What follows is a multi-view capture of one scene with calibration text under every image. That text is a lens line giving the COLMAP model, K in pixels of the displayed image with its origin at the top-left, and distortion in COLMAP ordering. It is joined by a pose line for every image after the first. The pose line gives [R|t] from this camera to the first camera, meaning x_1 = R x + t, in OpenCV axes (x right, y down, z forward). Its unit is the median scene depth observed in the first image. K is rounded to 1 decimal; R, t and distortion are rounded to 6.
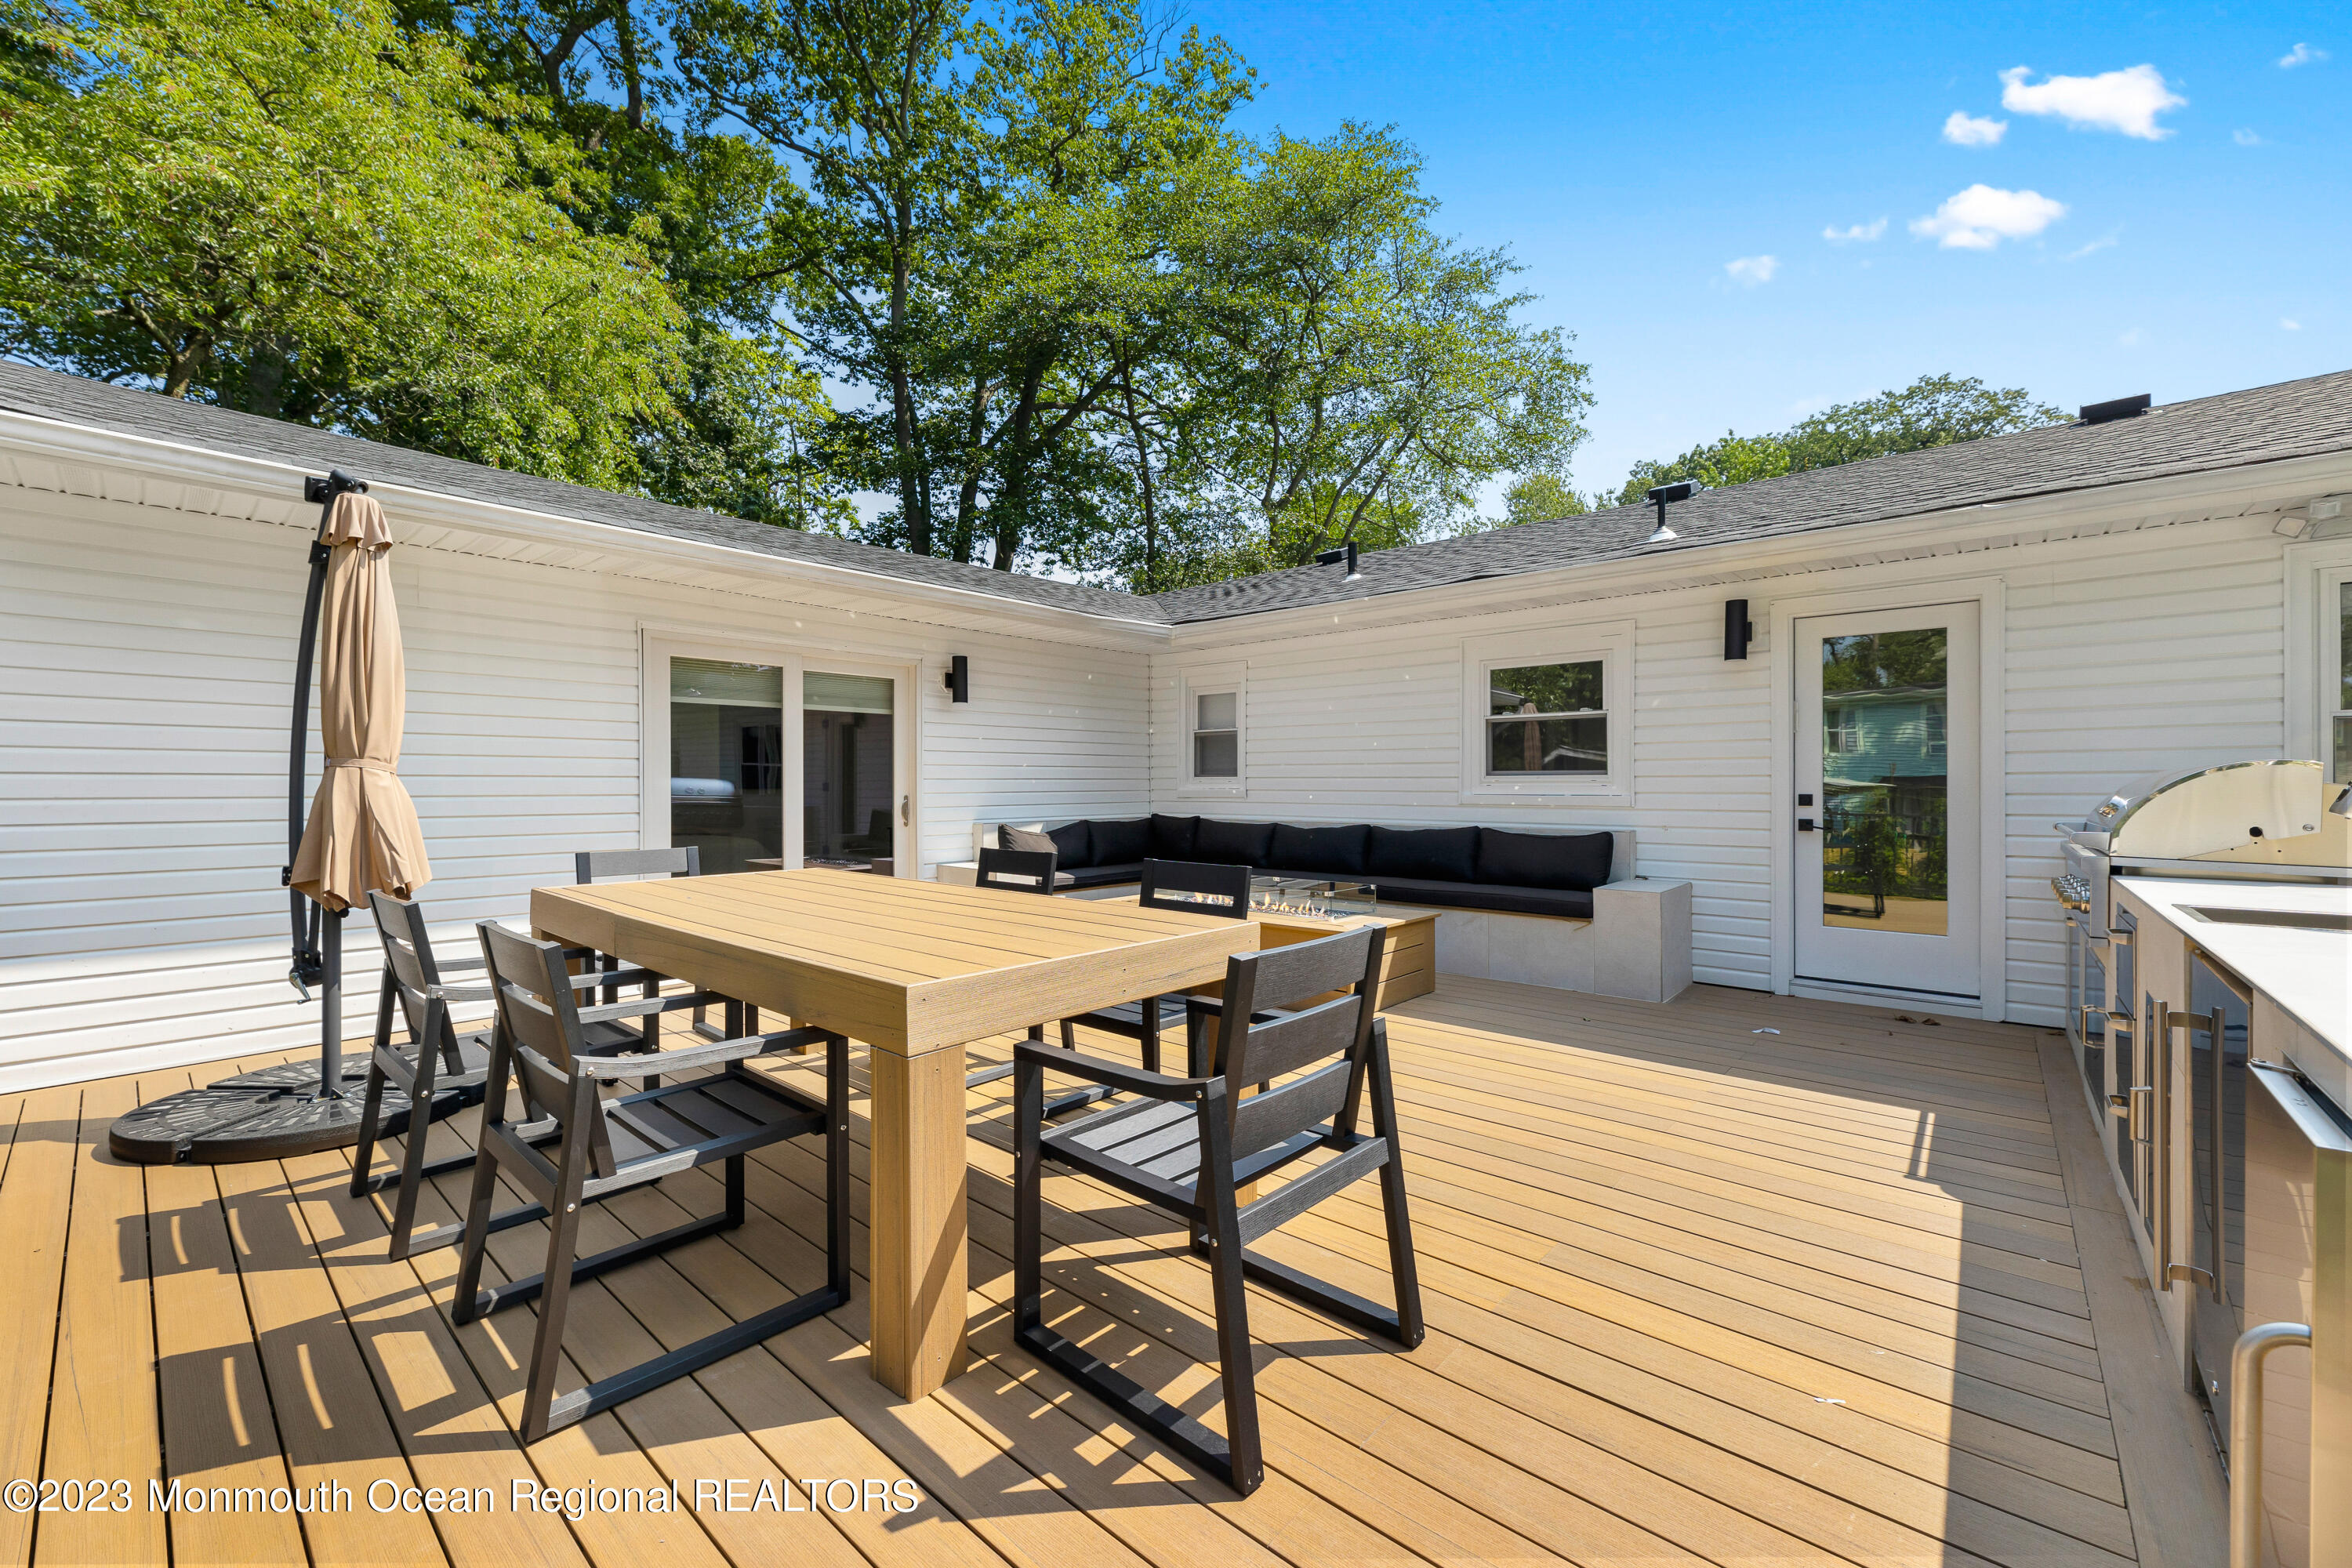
lens RADIAL K [[934.3, 0, 1176.0], [0, 934.3, 784.0], [0, 0, 1]] dist [0.000455, -0.000054]
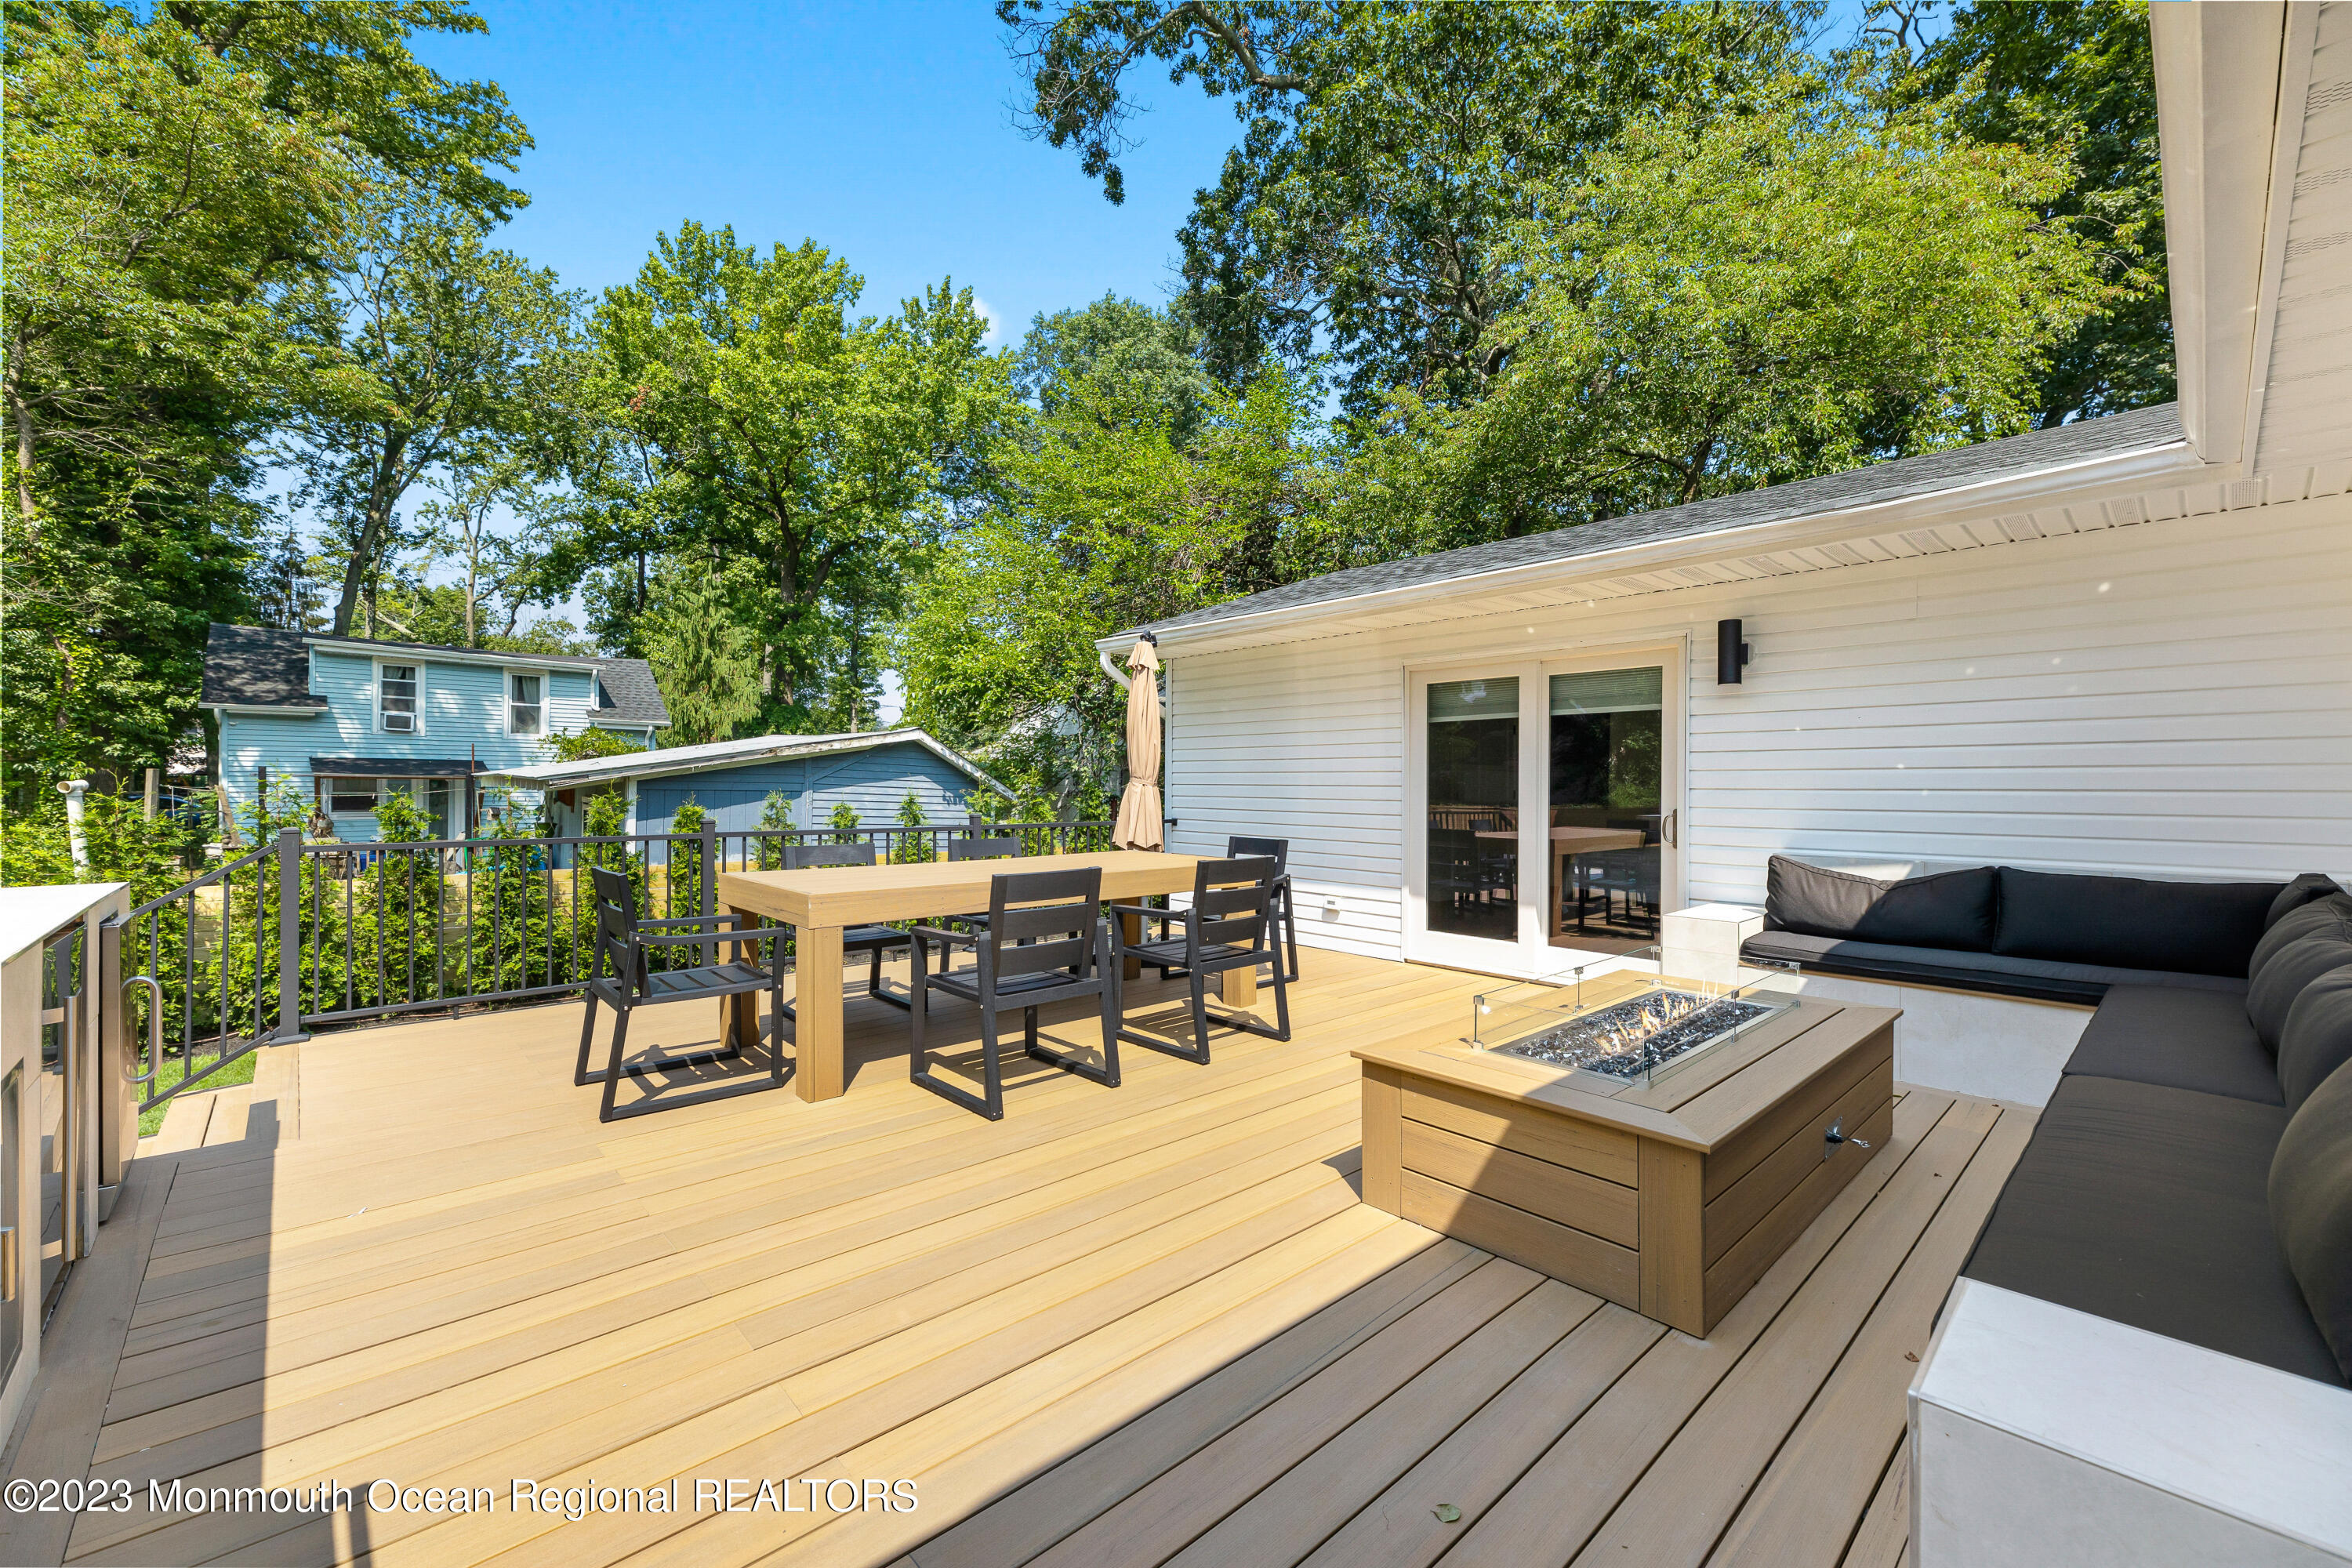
lens RADIAL K [[947.2, 0, 1173.0], [0, 947.2, 784.7], [0, 0, 1]] dist [-0.001793, 0.000026]
pose [[-0.104166, -0.001475, -0.994559, 0.146504], [-0.006407, 0.999979, -0.000812, -0.001451], [0.994539, 0.006287, -0.104174, 0.173717]]
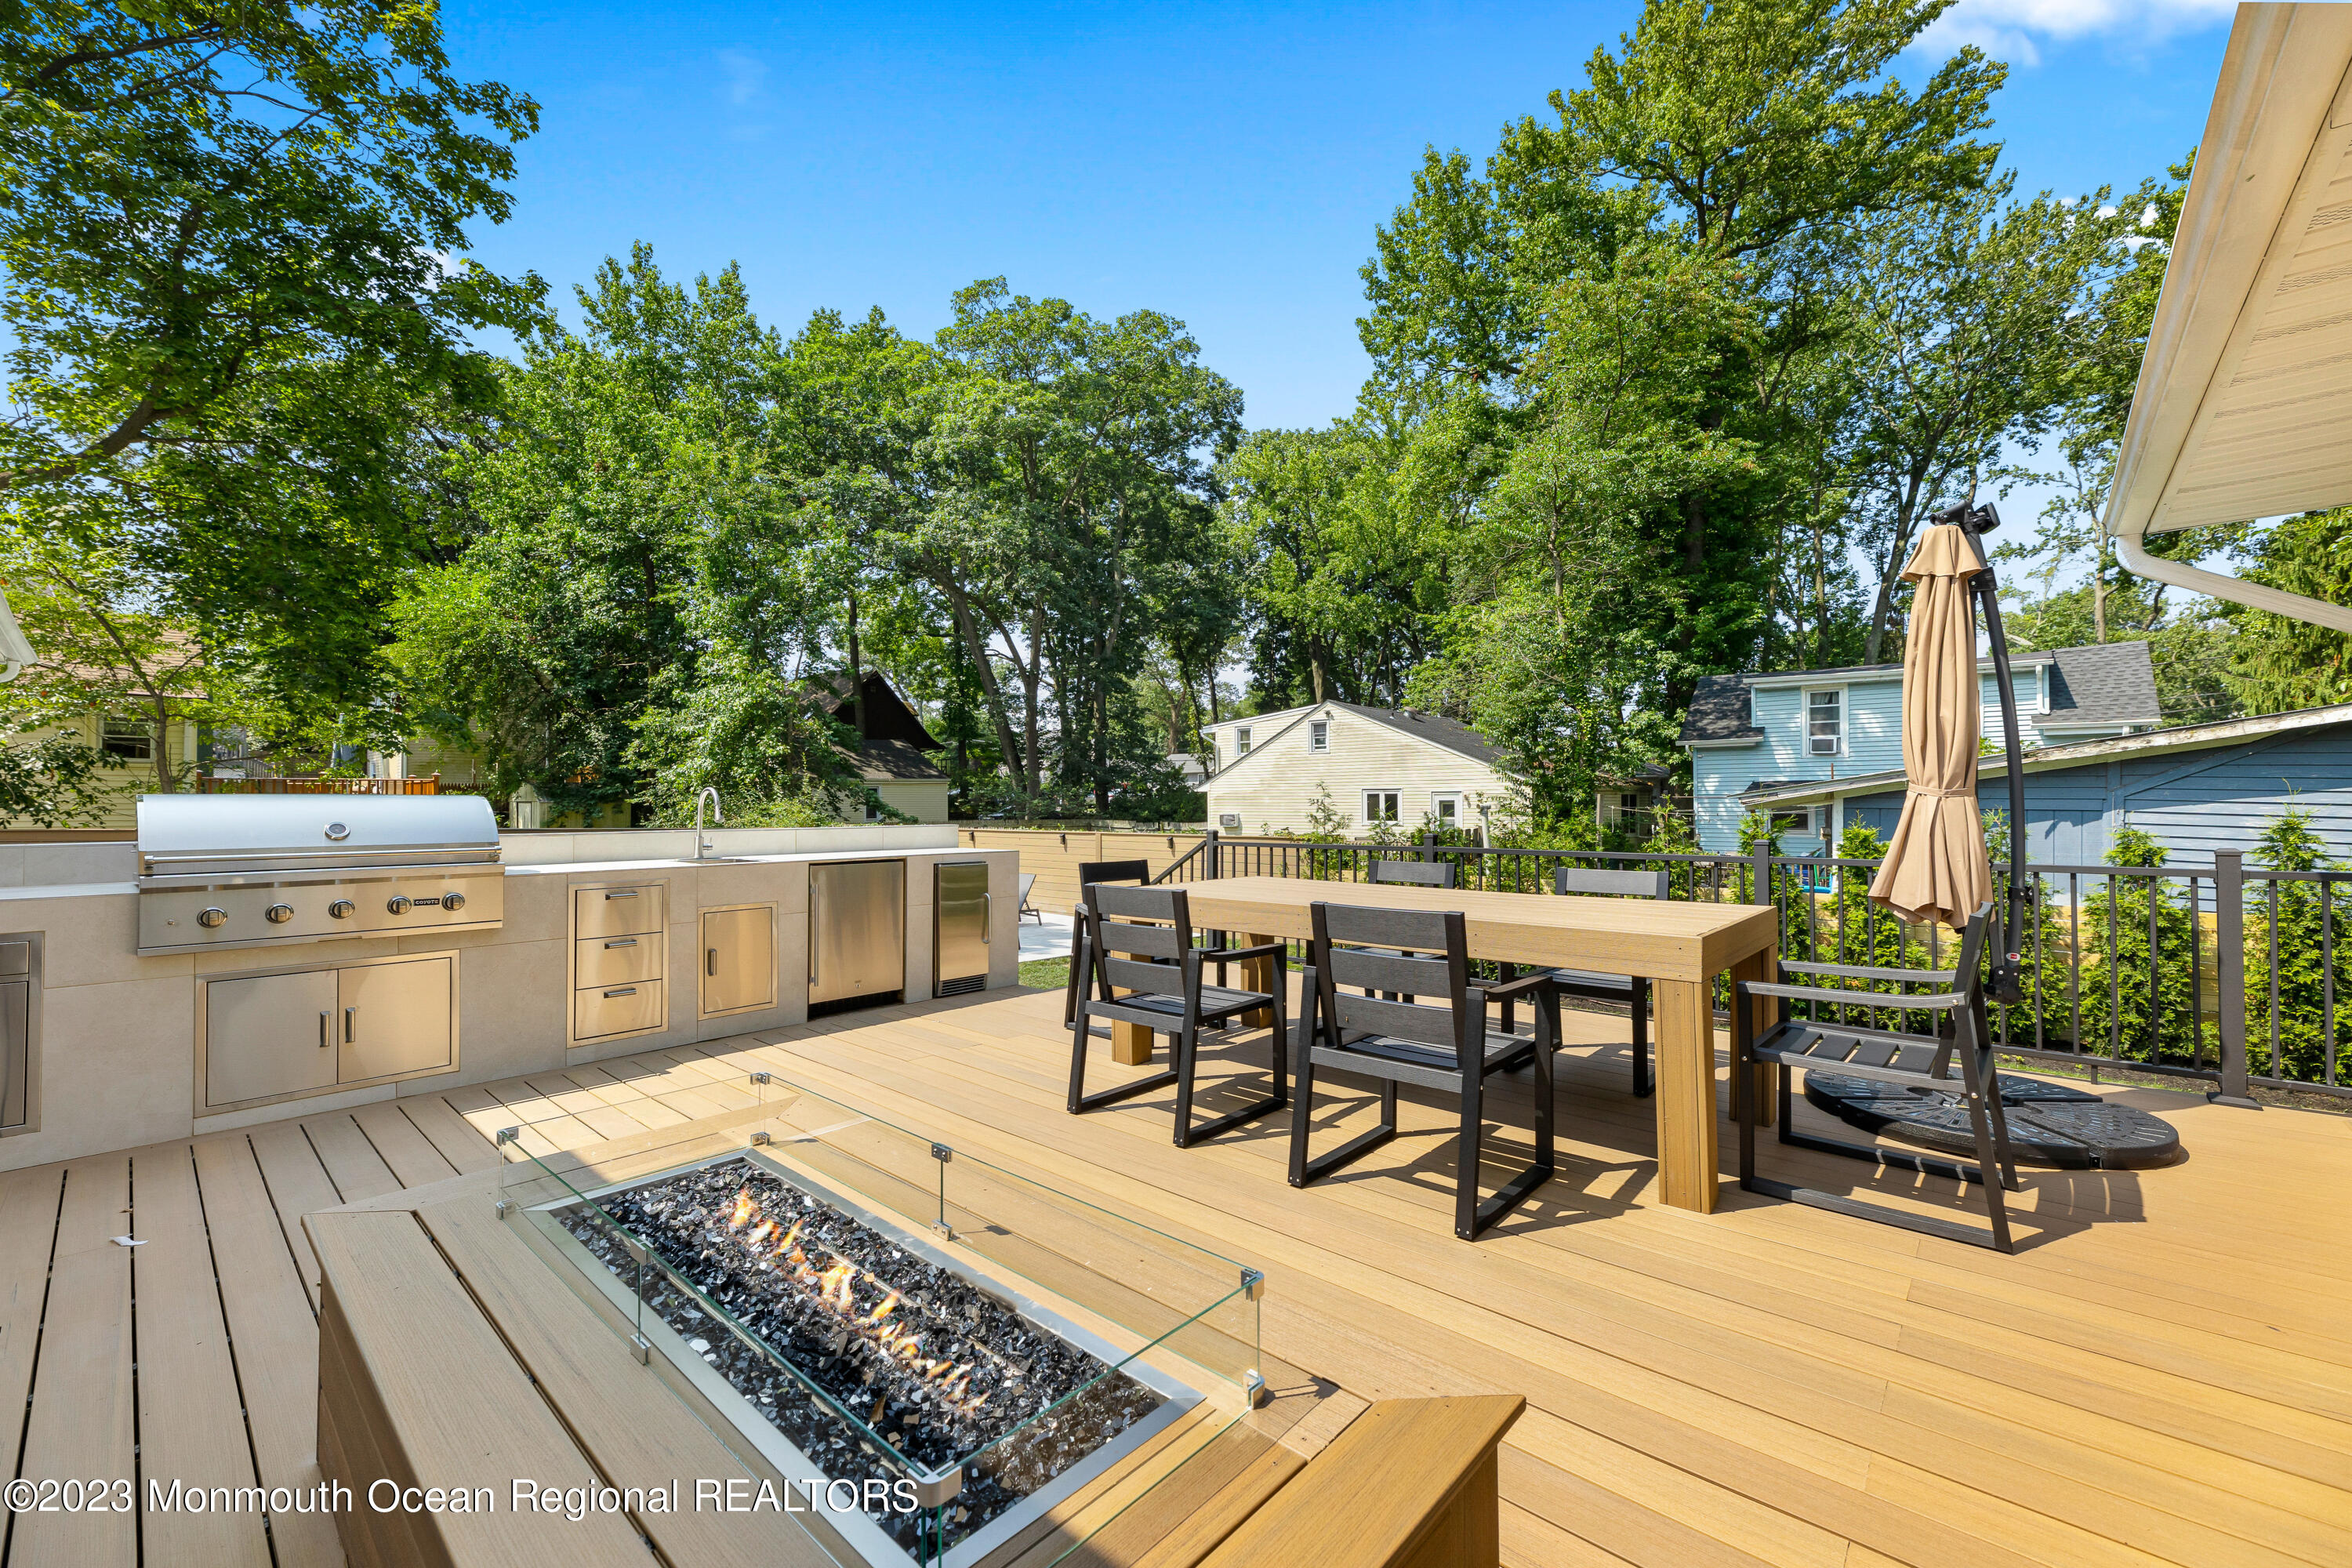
lens RADIAL K [[947.2, 0, 1173.0], [0, 947.2, 784.7], [0, 0, 1]] dist [-0.001793, 0.000026]
pose [[-0.999943, 0.004237, 0.009833, -0.015813], [0.004033, 0.999778, -0.020692, -0.000737], [-0.009918, -0.020651, -0.999738, 0.289572]]
